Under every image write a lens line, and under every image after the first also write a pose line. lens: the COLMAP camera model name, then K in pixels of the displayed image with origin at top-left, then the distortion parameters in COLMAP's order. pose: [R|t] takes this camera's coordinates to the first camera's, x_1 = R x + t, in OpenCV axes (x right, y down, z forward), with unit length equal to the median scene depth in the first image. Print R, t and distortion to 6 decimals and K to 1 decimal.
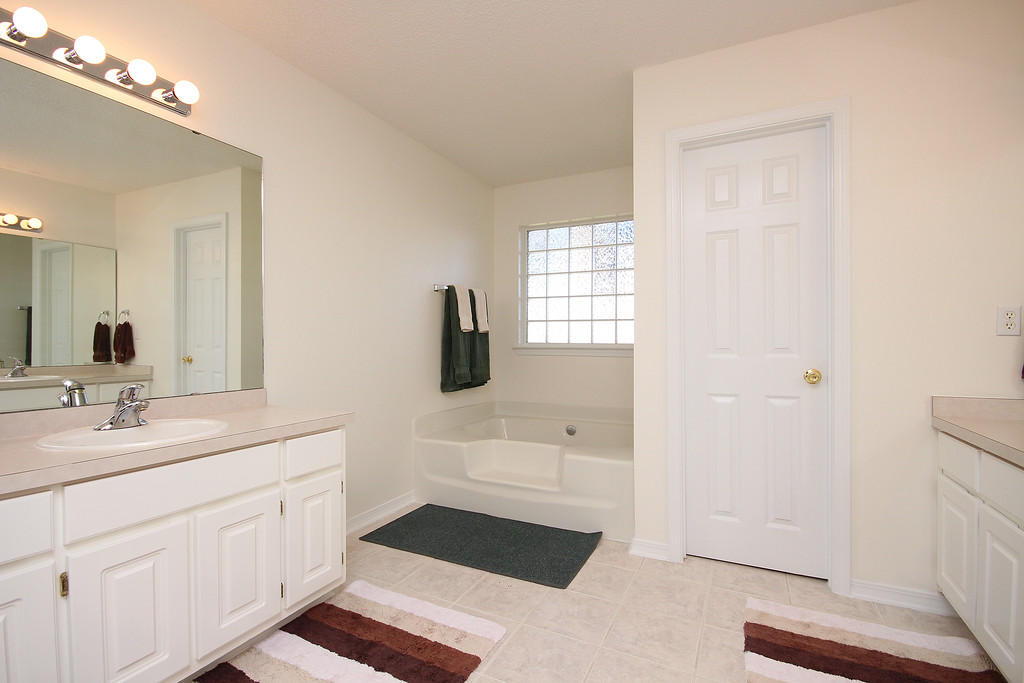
lens RADIAL K [[472.4, 0, 511.8], [0, 472.4, 341.2], [0, 0, 1]] dist [0.000302, -0.004841]
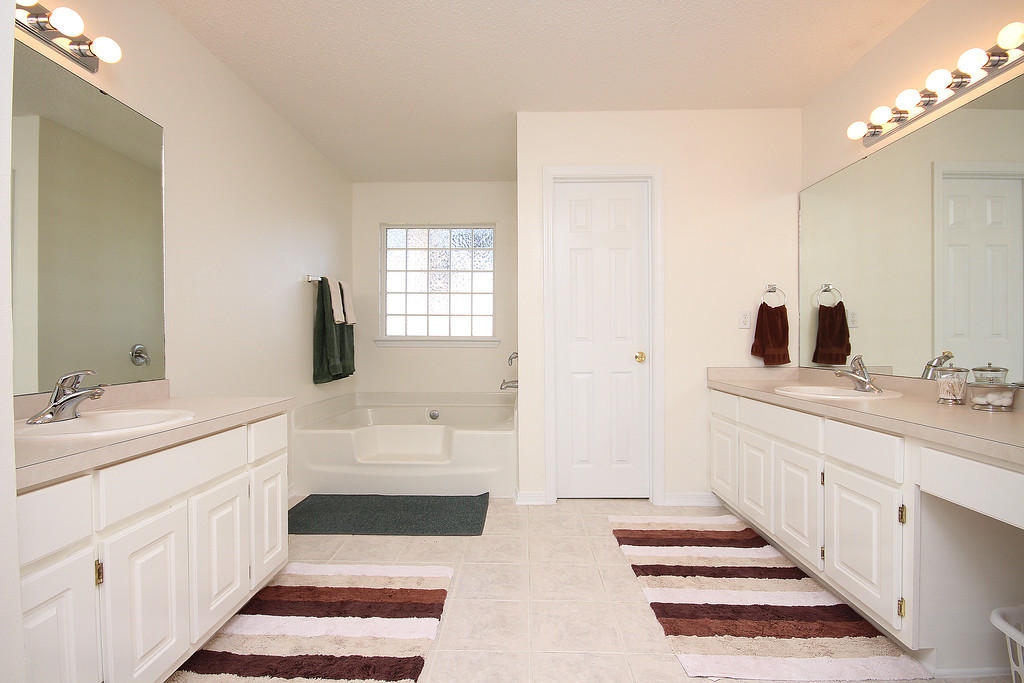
lens RADIAL K [[472.4, 0, 511.0], [0, 472.4, 339.9], [0, 0, 1]] dist [0.000302, -0.004841]
pose [[0.905327, -0.000435, 0.424716, -0.298037], [-0.000501, 0.999998, 0.002092, 0.019469], [-0.424716, -0.002107, 0.905324, -0.115135]]
